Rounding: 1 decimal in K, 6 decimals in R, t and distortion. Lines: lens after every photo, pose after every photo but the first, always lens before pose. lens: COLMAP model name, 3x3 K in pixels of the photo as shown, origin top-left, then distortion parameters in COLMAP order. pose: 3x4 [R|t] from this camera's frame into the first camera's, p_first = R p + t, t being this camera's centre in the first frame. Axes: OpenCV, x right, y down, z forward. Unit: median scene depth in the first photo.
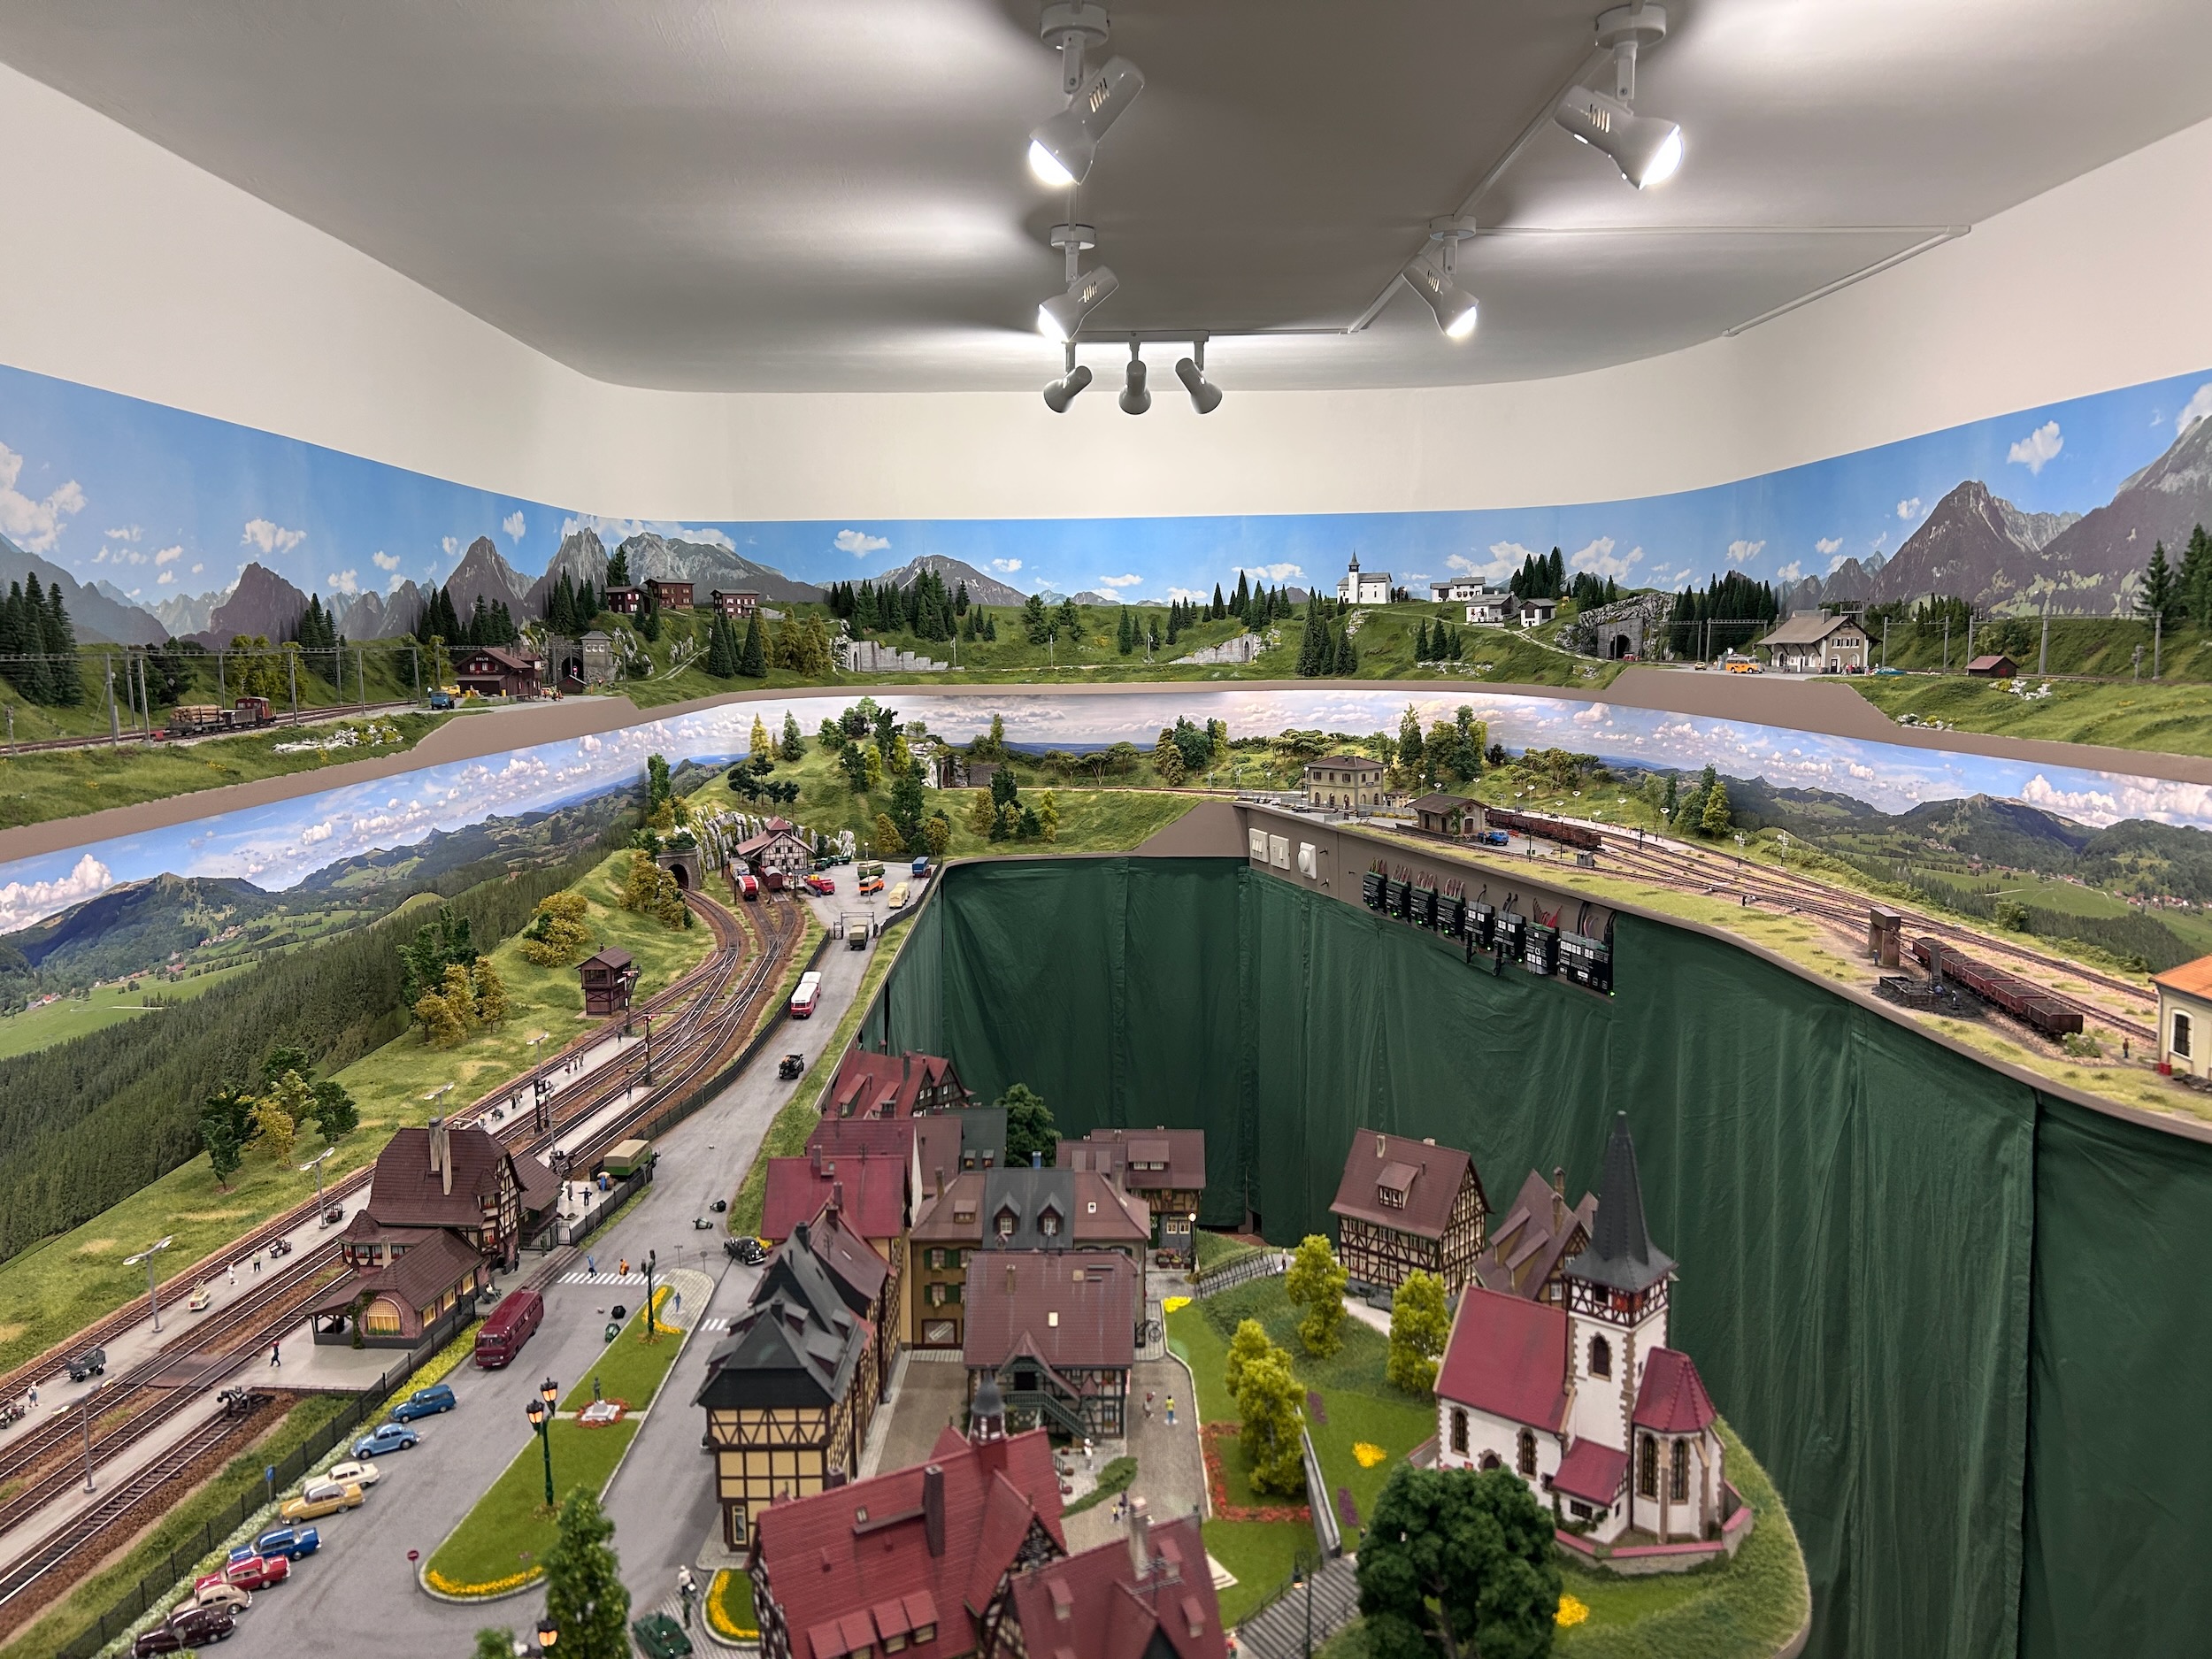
lens RADIAL K [[1652.5, 0, 1106.0], [0, 1652.5, 829.5], [0, 0, 1]] dist [0.111377, -0.136149]
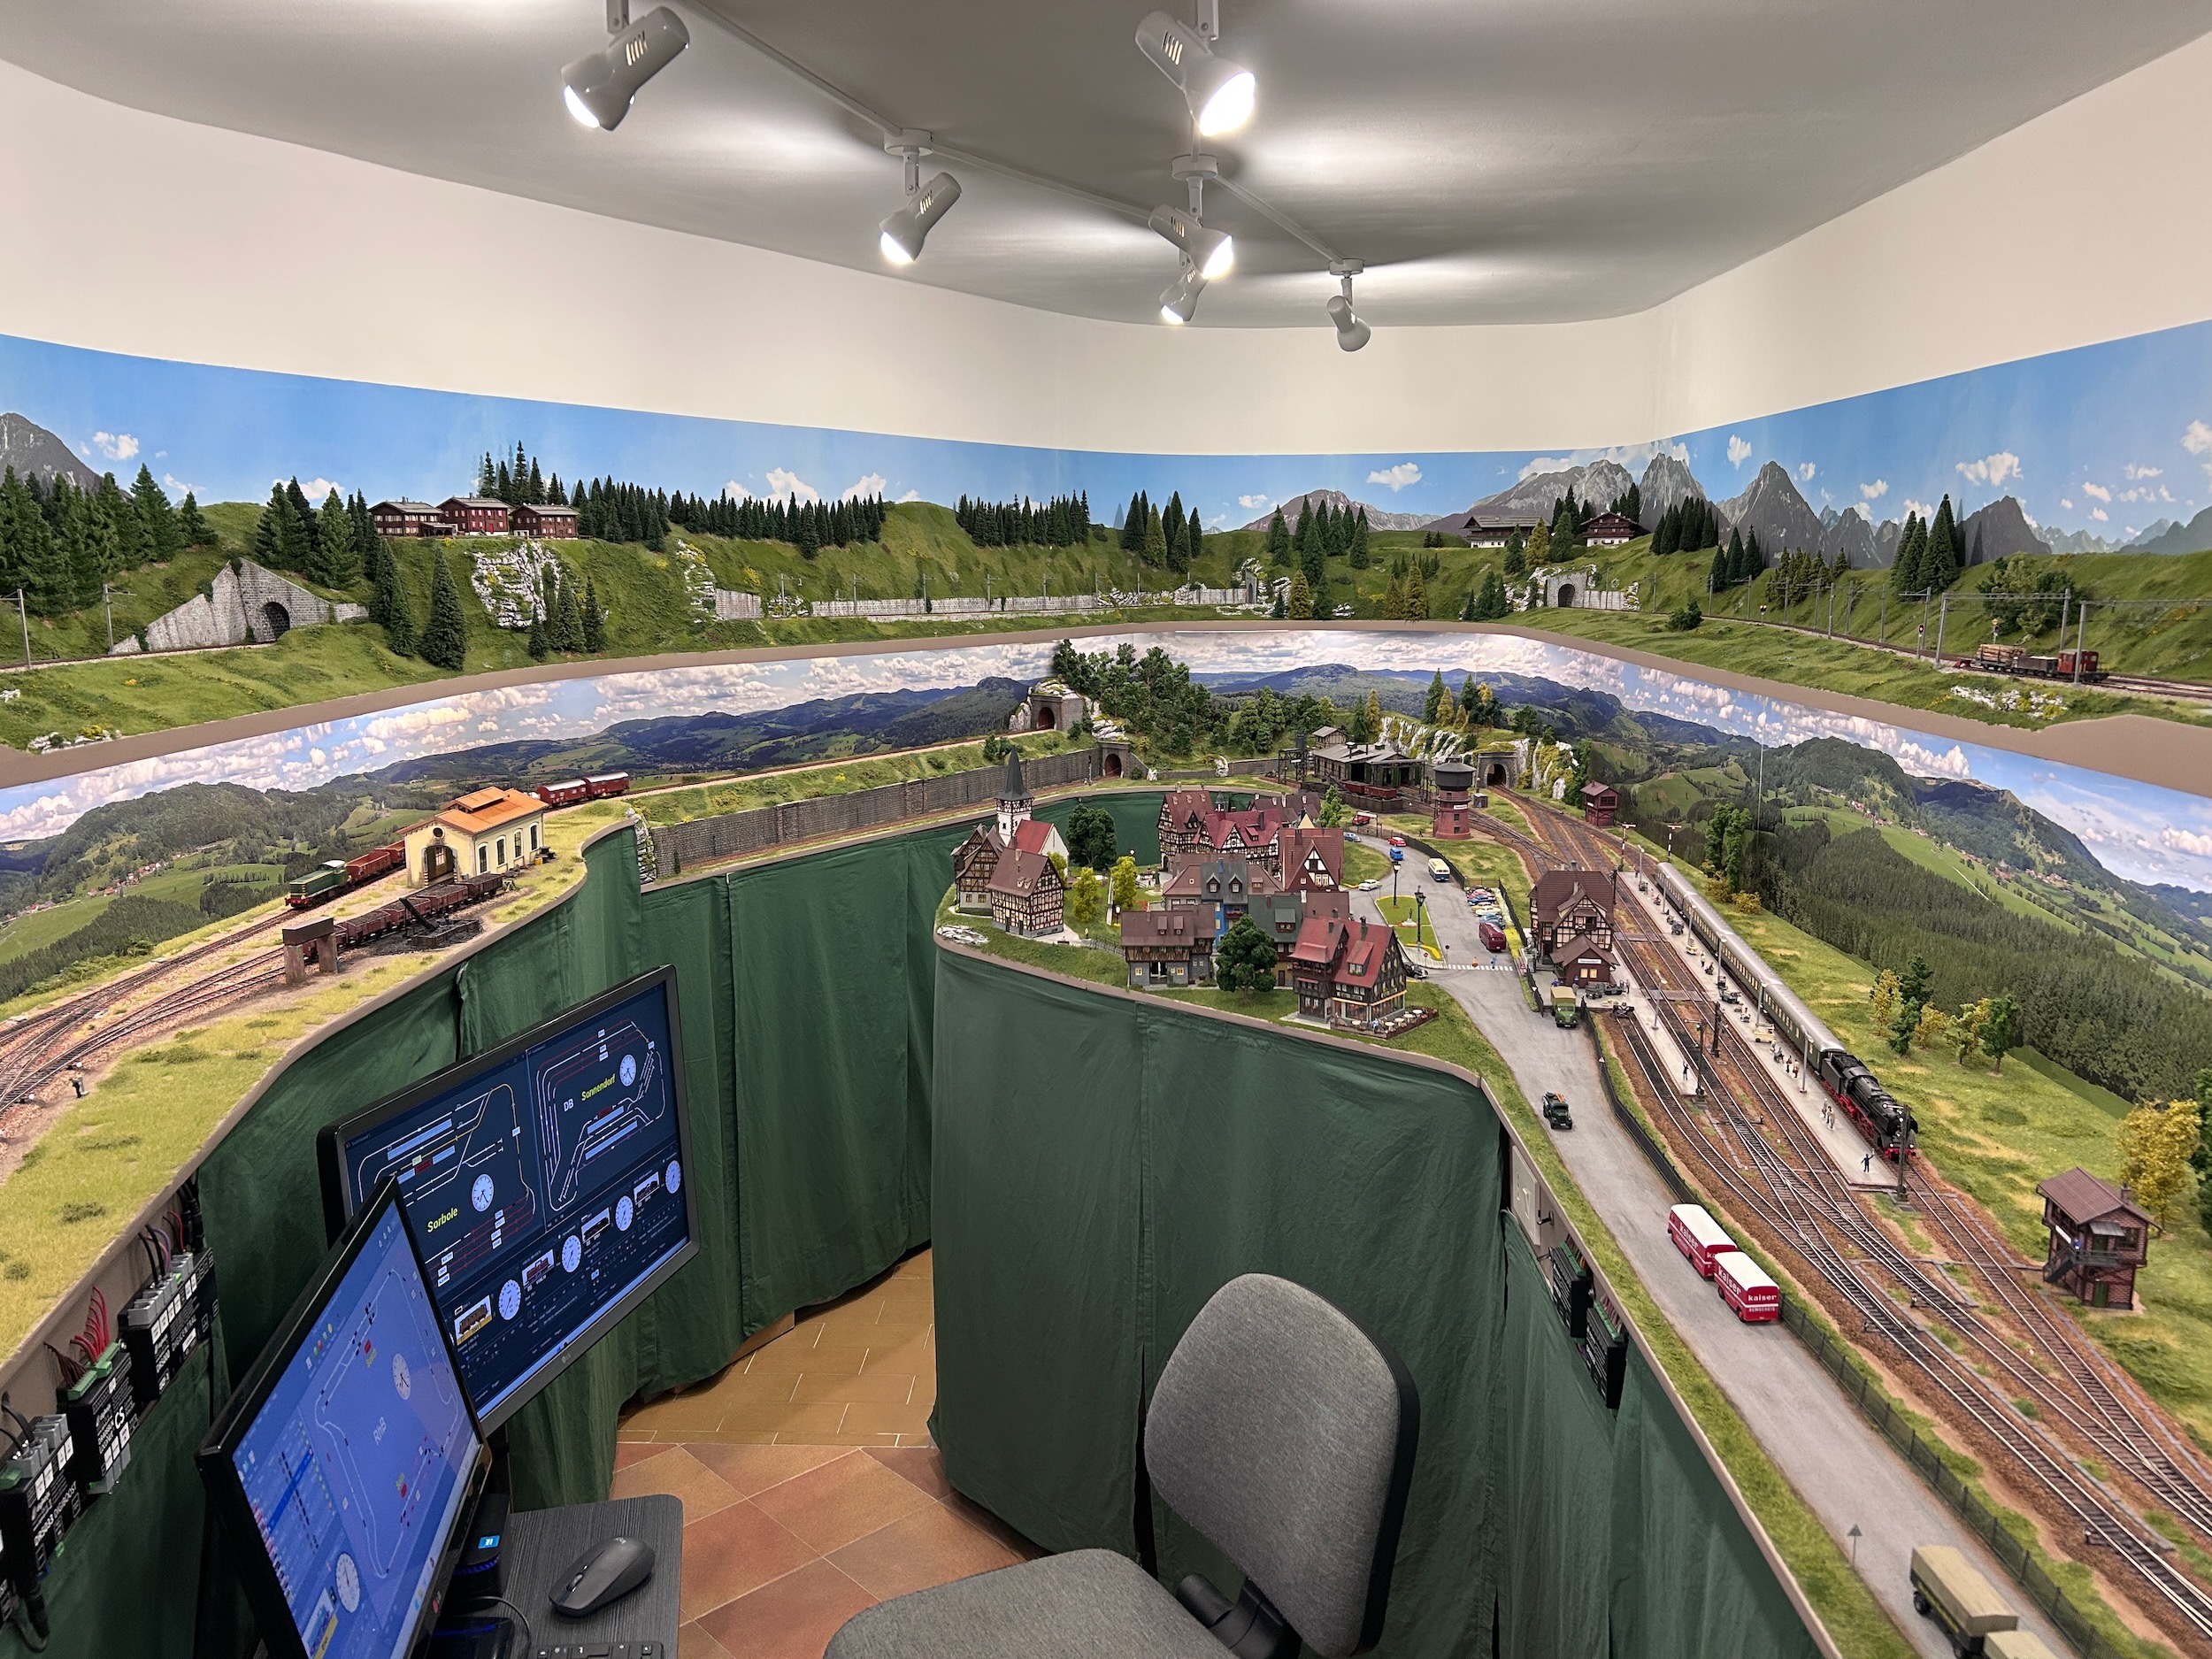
lens RADIAL K [[1672.3, 0, 1108.0], [0, 1672.3, 811.6], [0, 0, 1]] dist [0.082086, -0.098487]
pose [[-0.998514, 0.007136, 0.054030, -0.005185], [0.021444, 0.962866, 0.269127, -0.120572], [-0.050103, 0.269886, -0.961588, 0.914428]]
